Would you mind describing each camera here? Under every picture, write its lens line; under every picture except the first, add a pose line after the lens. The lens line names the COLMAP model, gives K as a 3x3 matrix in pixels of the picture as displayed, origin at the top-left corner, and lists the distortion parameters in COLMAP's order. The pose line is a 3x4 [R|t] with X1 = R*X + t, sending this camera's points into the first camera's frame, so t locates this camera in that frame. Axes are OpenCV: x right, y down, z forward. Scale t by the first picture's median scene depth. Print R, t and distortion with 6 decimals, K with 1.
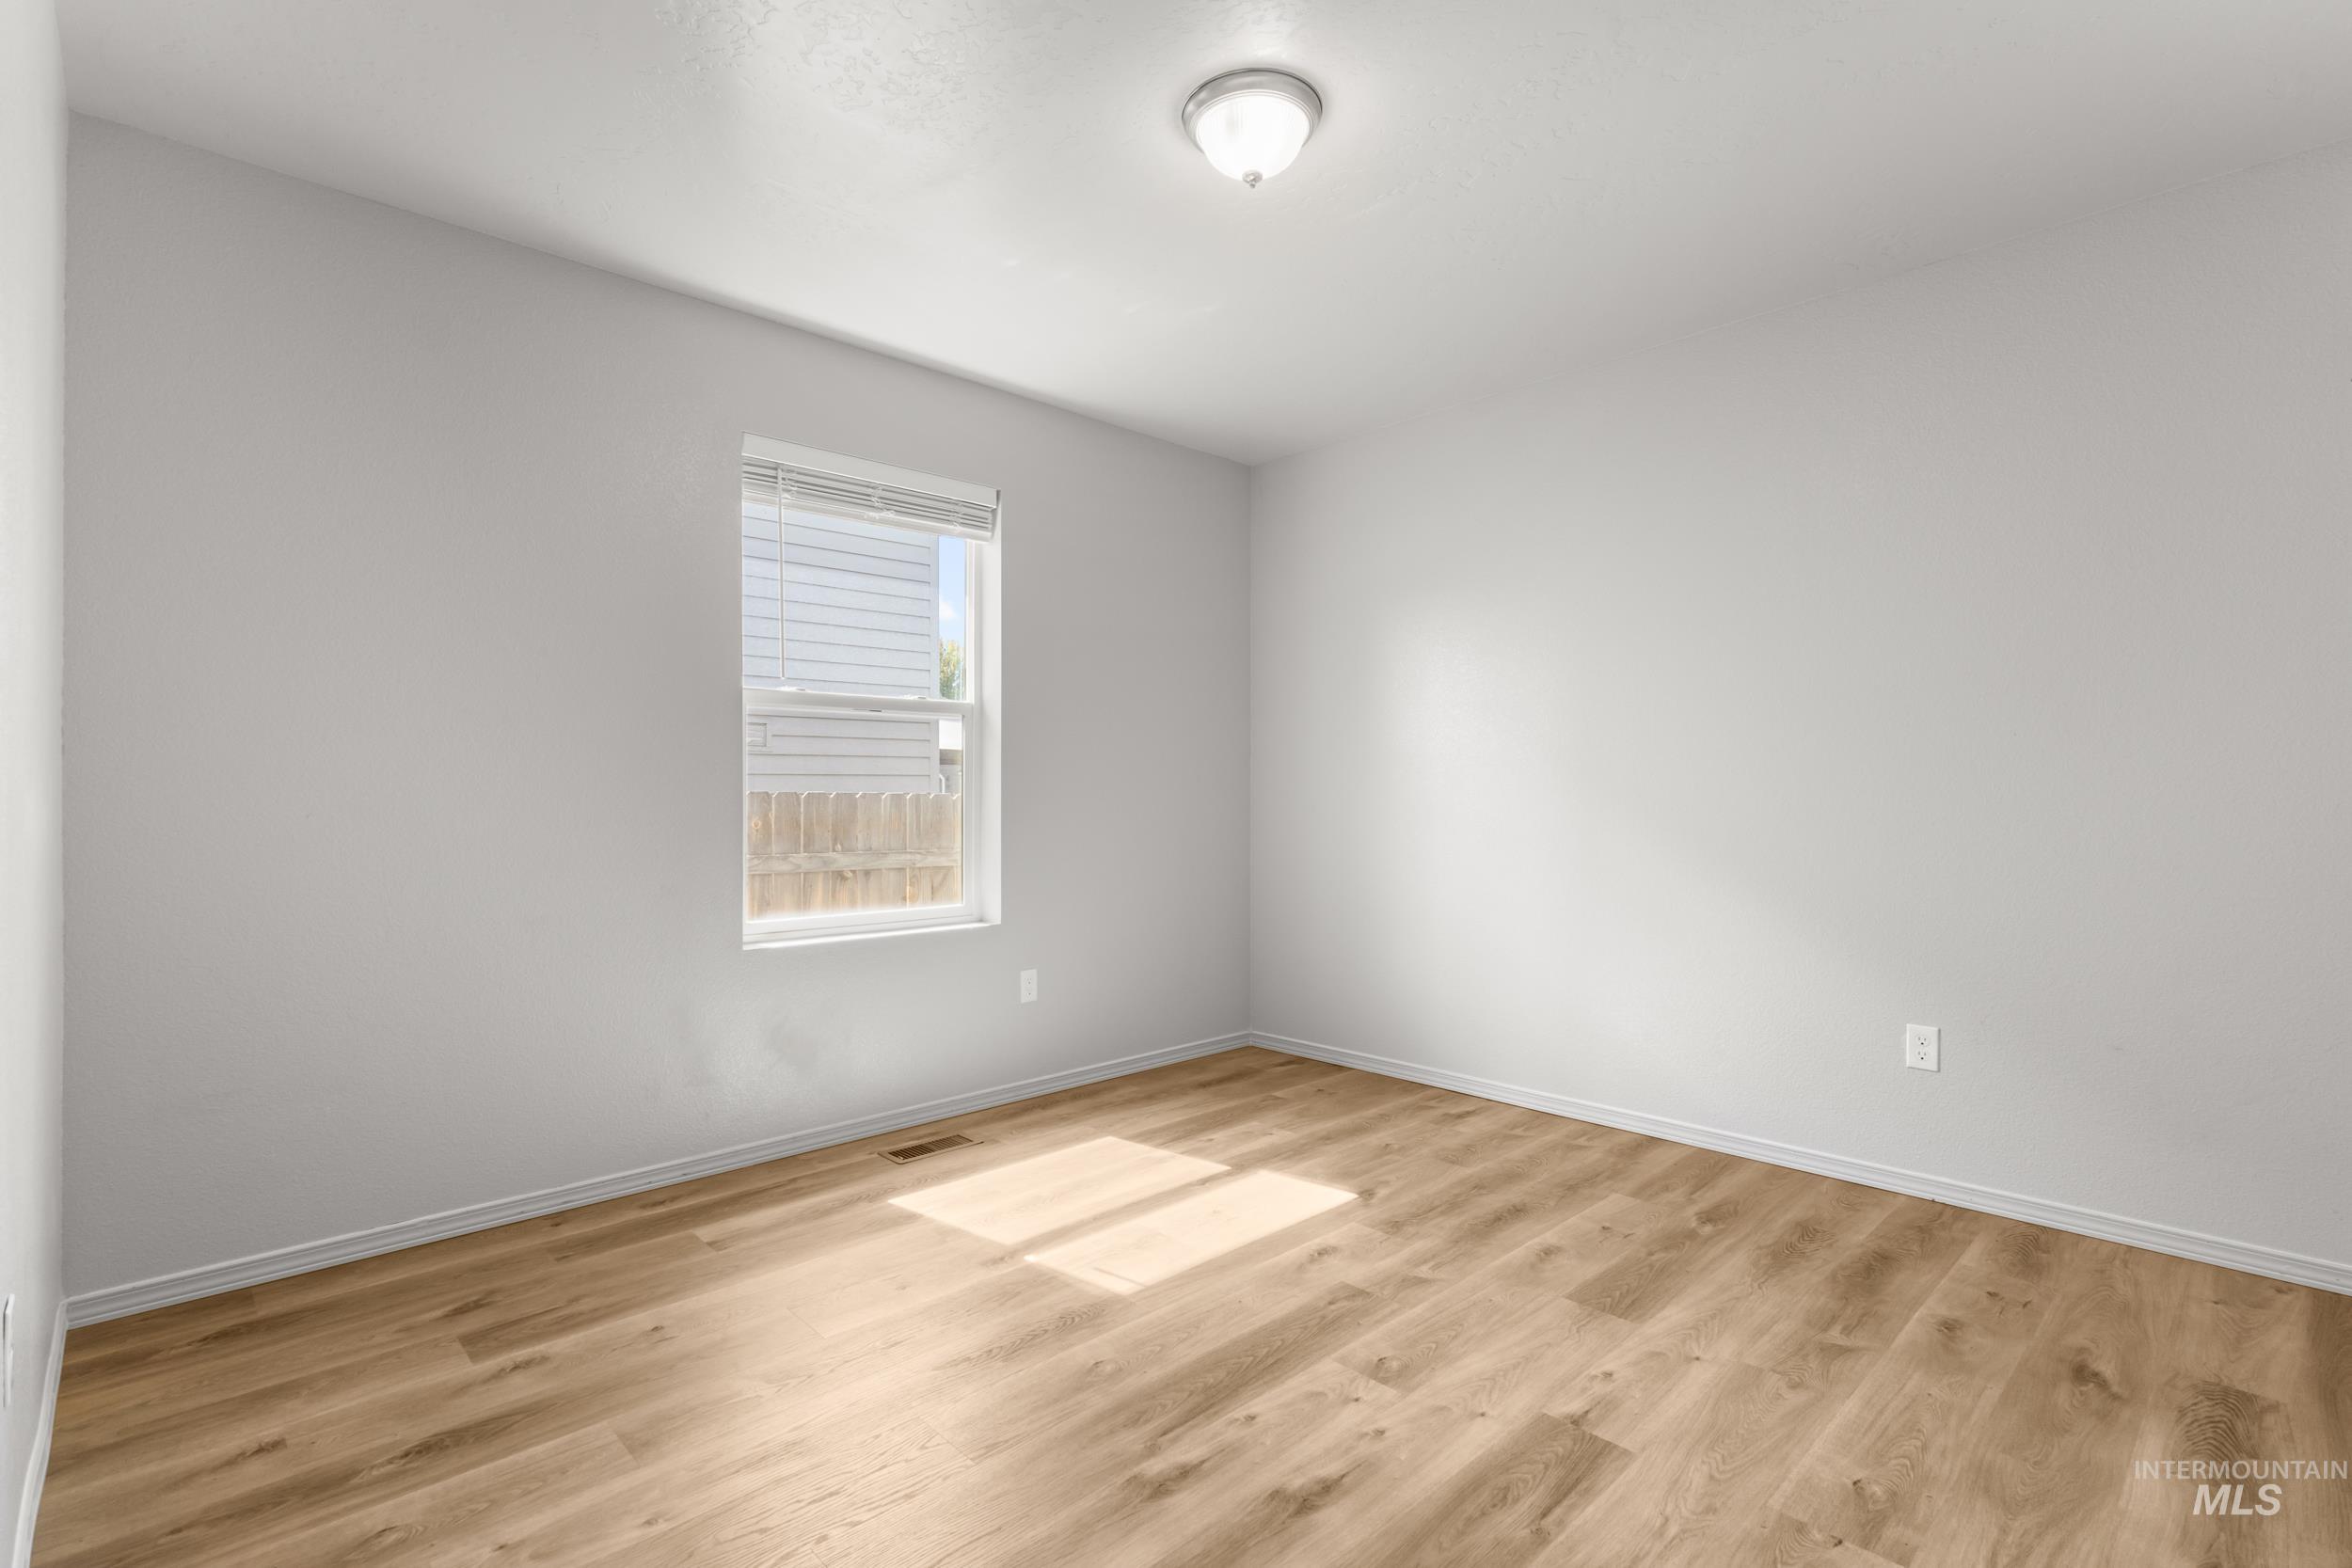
lens RADIAL K [[1094.5, 0, 1177.3], [0, 1094.5, 789.5], [0, 0, 1]] dist [0.002700, -0.000427]
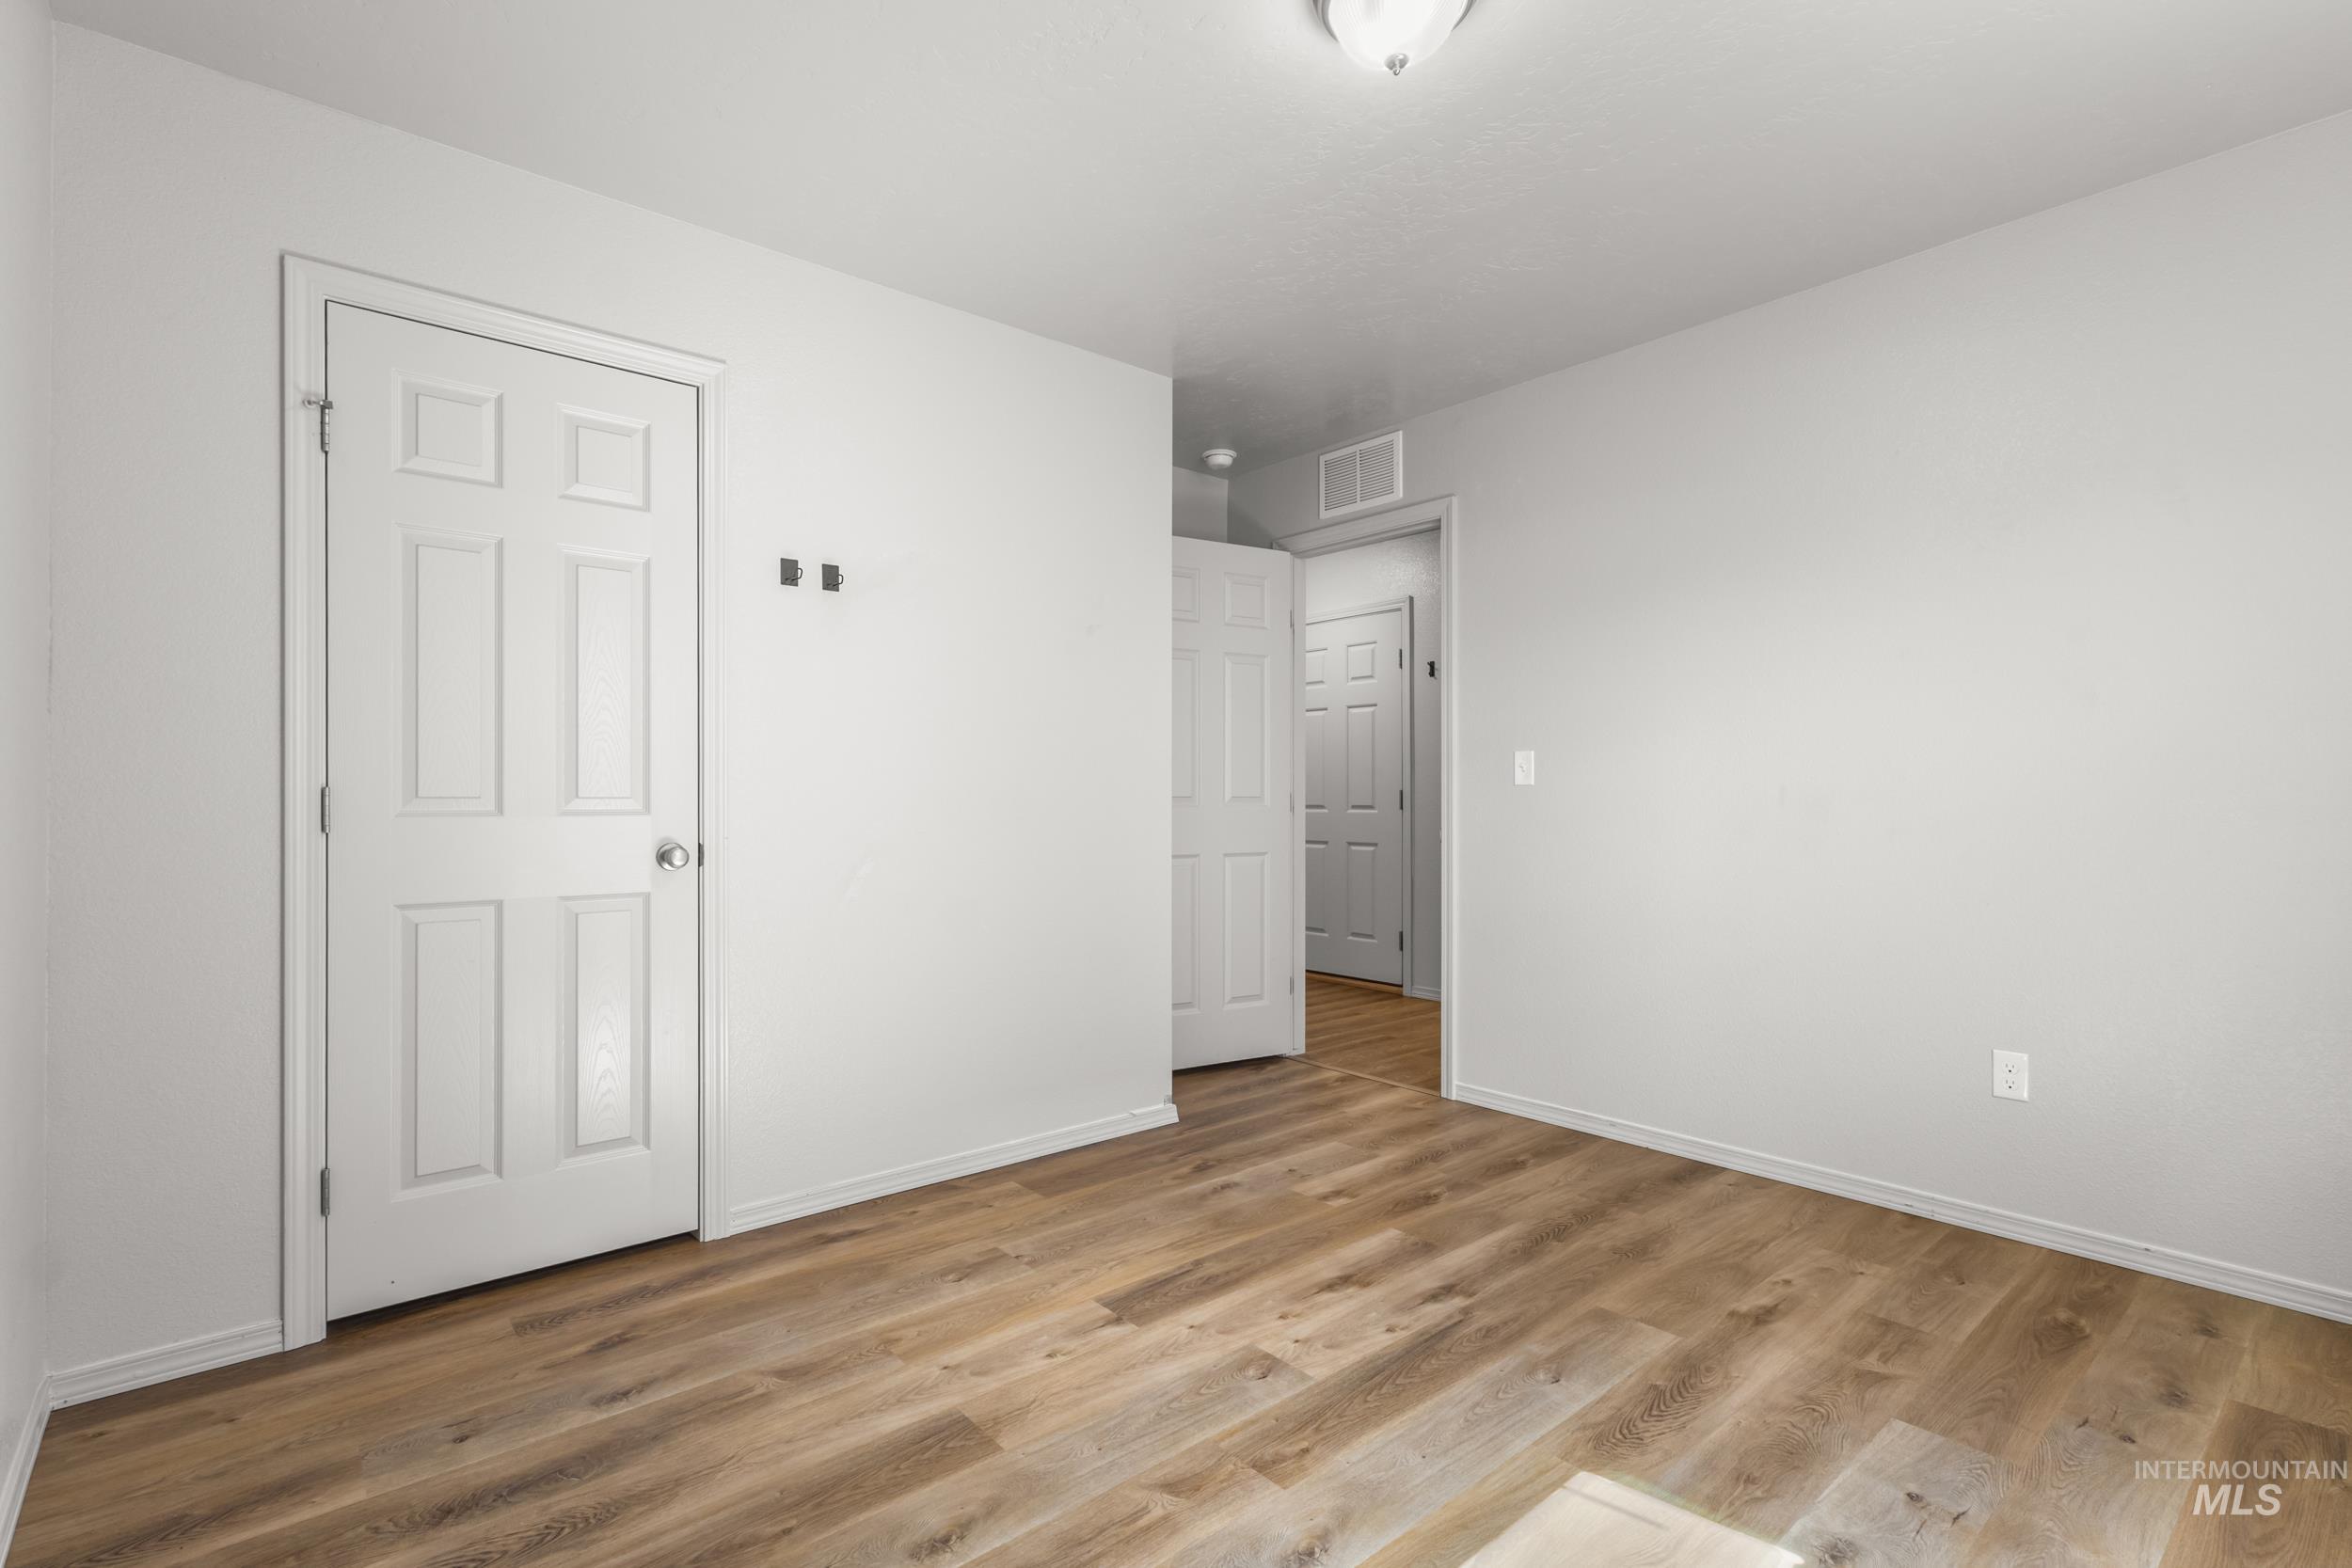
lens RADIAL K [[1094.5, 0, 1183.2], [0, 1094.5, 783.3], [0, 0, 1]] dist [0.002700, -0.000427]
pose [[-0.998846, 0.006982, 0.047512, 0.214099], [0.006208, 0.999846, -0.016434, 0.006437], [-0.047619, -0.016120, -0.998735, 2.049456]]
